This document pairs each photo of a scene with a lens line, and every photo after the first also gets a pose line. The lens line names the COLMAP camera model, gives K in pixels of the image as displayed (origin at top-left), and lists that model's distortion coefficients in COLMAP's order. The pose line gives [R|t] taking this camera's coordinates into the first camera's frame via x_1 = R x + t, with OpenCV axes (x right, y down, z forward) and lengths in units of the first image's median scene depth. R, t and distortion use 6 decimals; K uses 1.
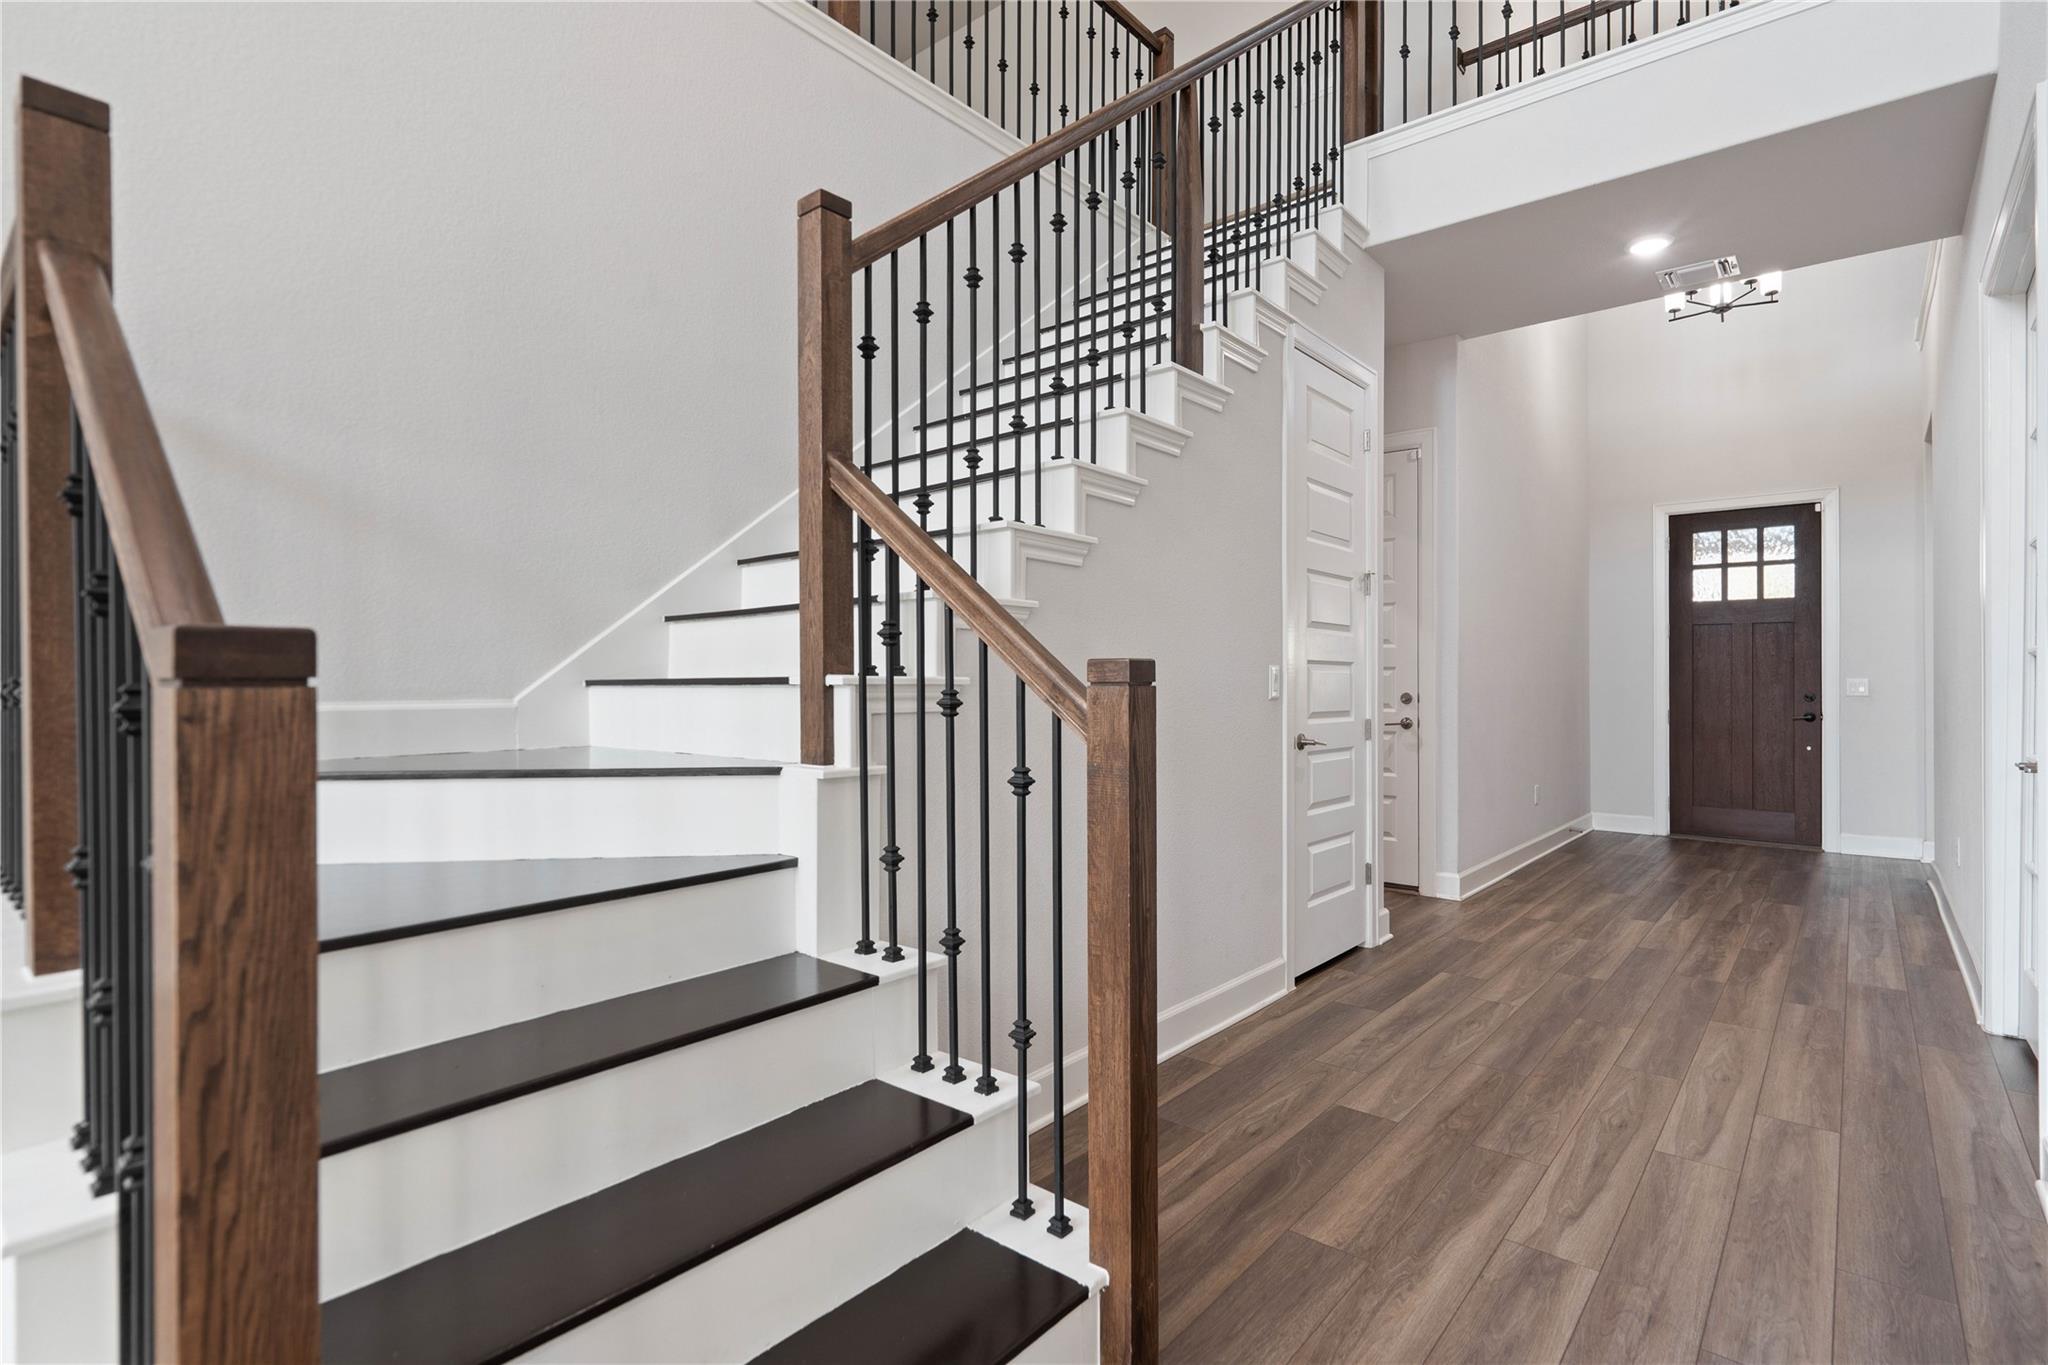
lens RADIAL K [[970.8, 0, 1036.7], [0, 970.8, 670.3], [0, 0, 1]] dist [-0.004985, -0.000244]
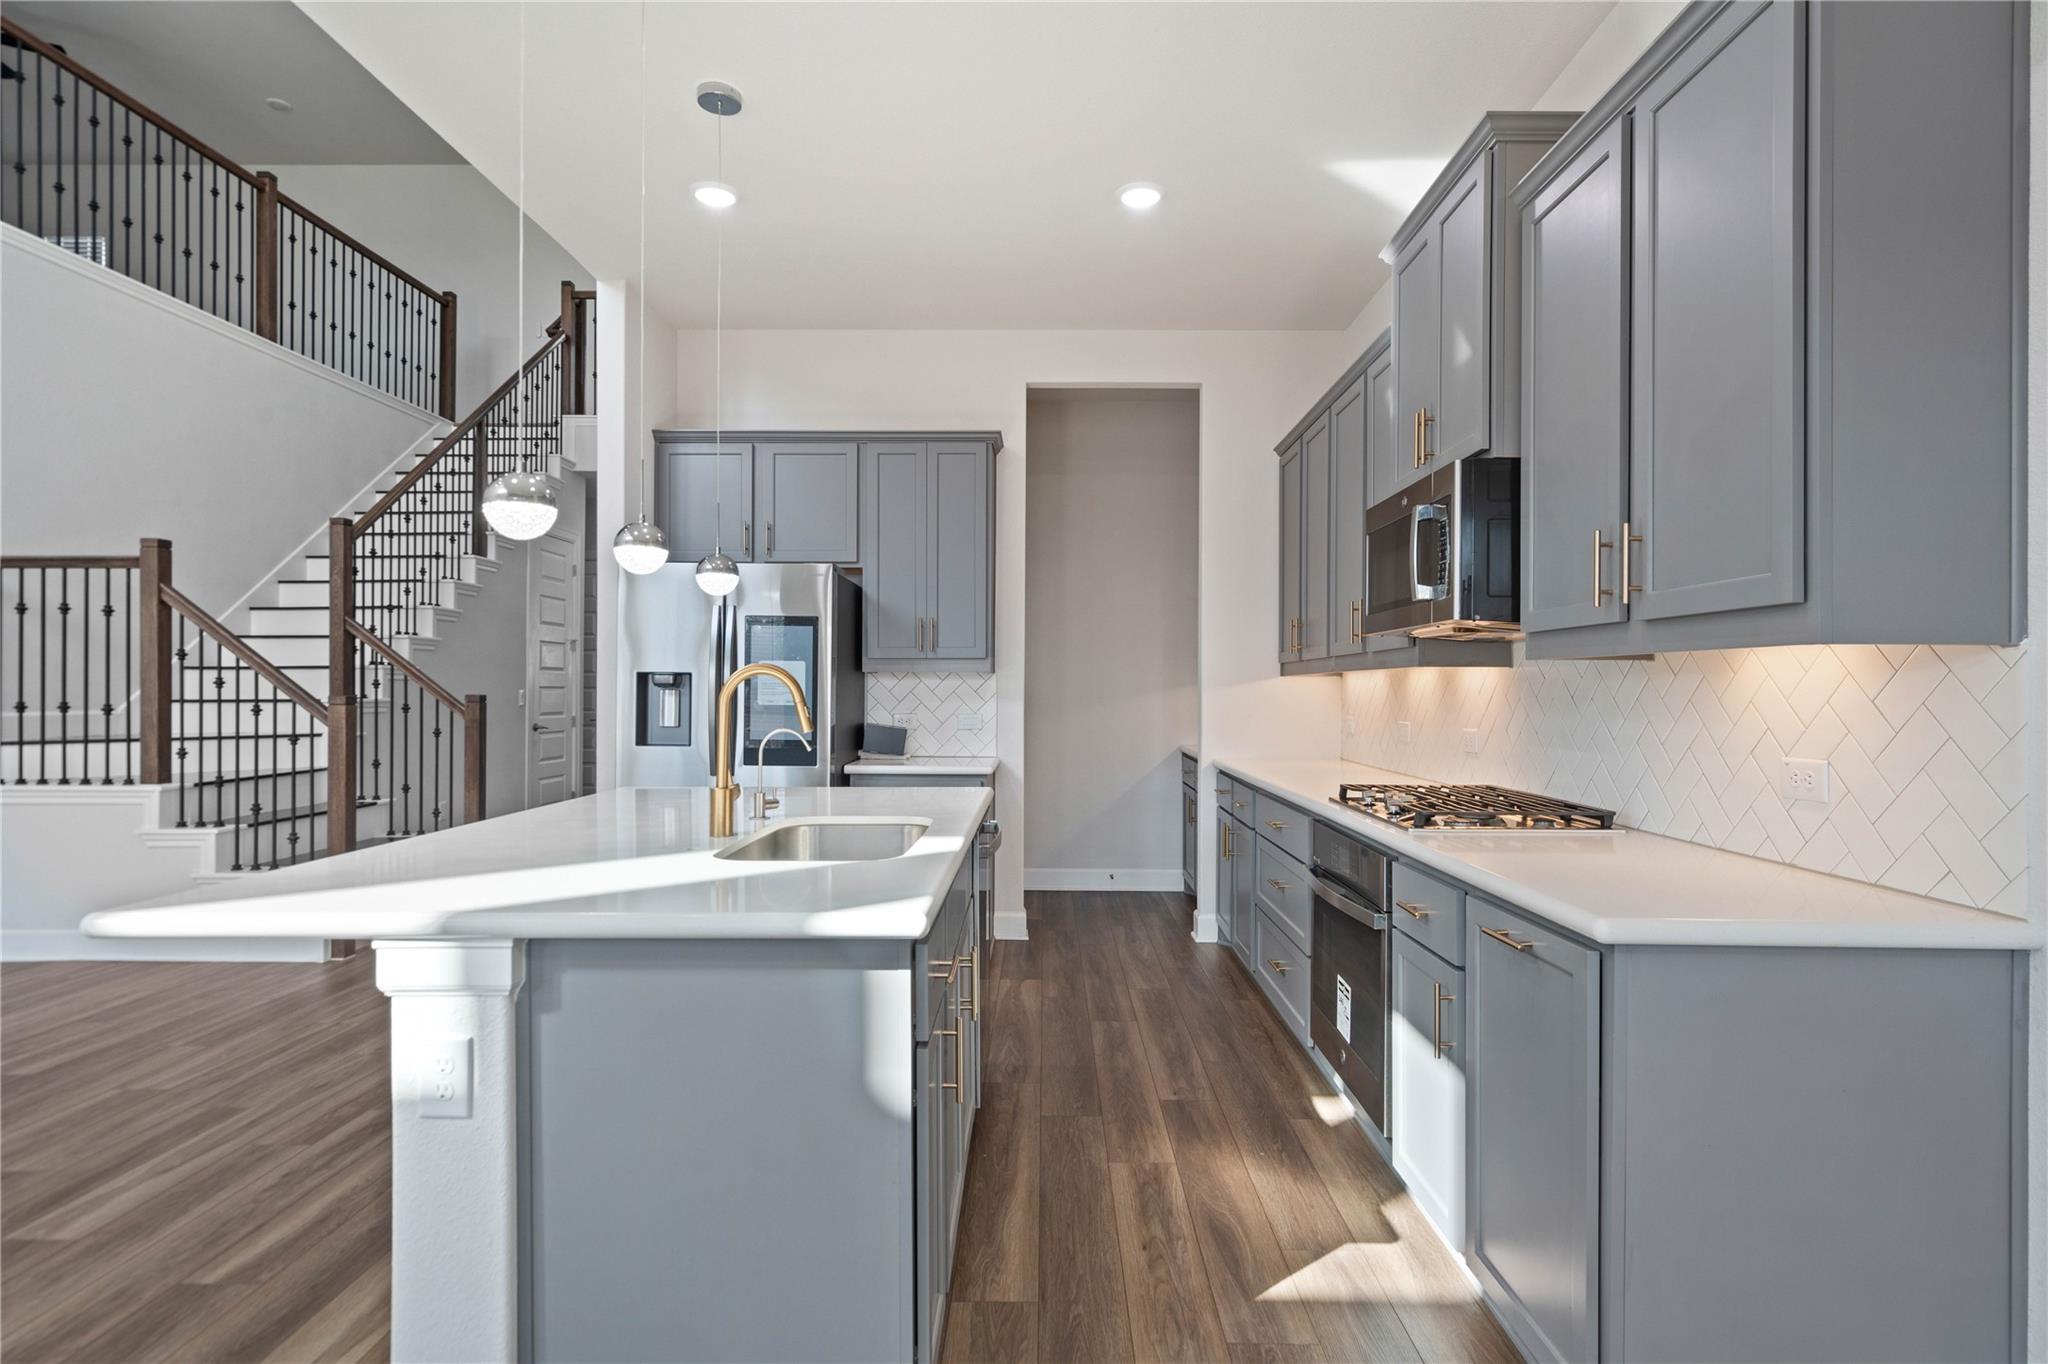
lens RADIAL K [[1079.2, 0, 1033.5], [0, 1079.2, 683.2], [0, 0, 1]] dist [0.006080, 0.002028]
pose [[0.773389, 0.004706, 0.633915, -0.268603], [-0.009746, 0.999943, 0.004467, -0.029214], [-0.633857, -0.009633, 0.773390, -1.063170]]
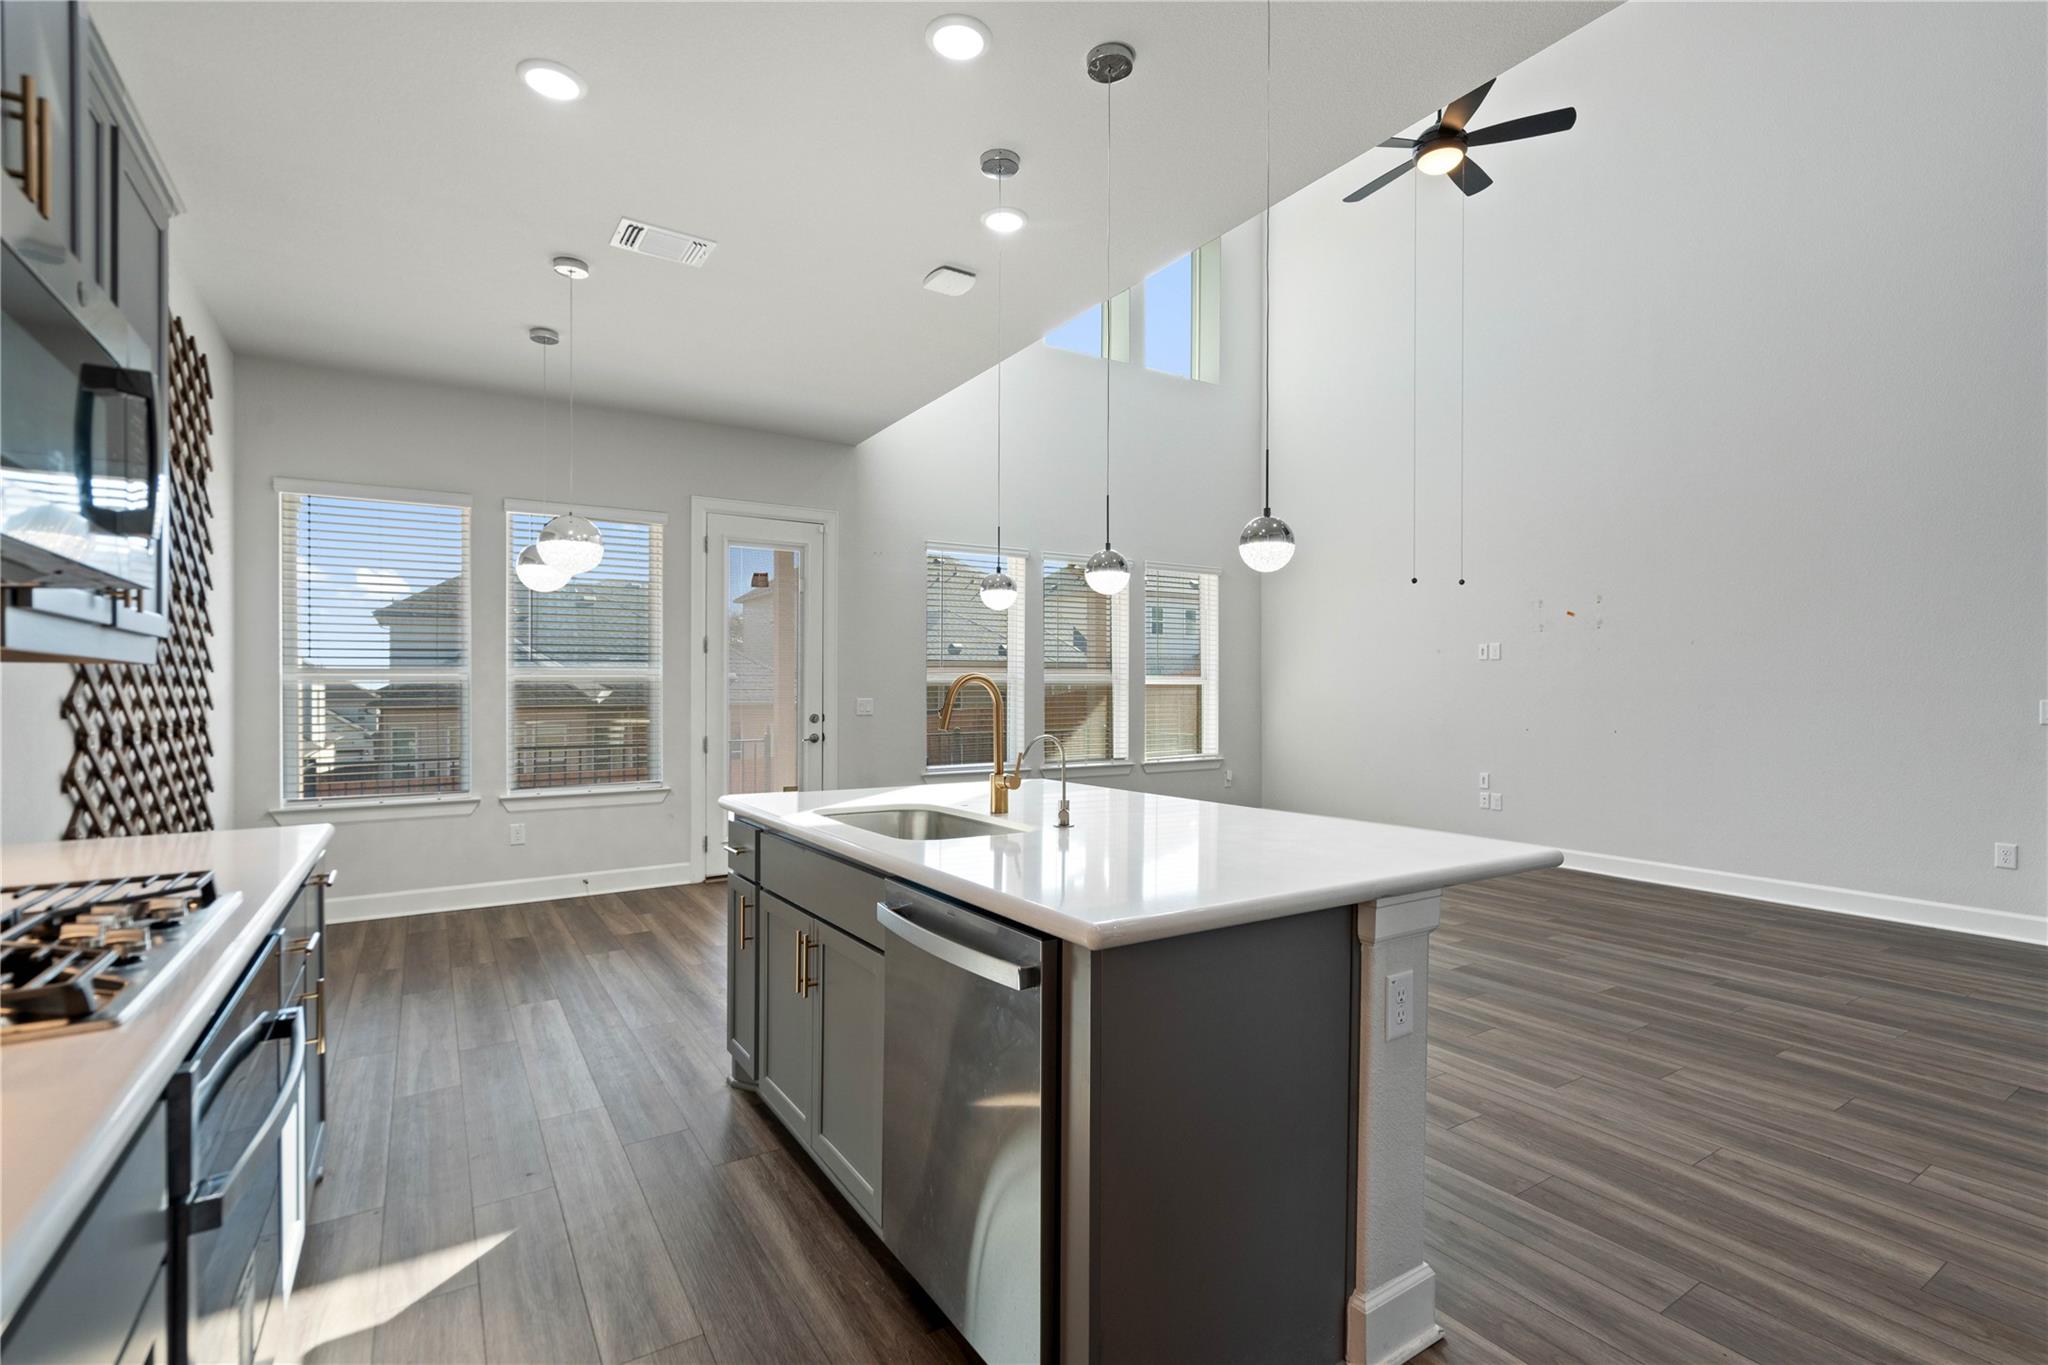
lens RADIAL K [[939.0, 0, 1049.1], [0, 939.0, 693.4], [0, 0, 1]] dist [-0.002093, -0.000452]
pose [[-0.281722, 0.002990, -0.959491, 0.461286], [0.010907, 0.999941, -0.000086, -0.023931], [0.959434, -0.010490, -0.281738, -0.392488]]
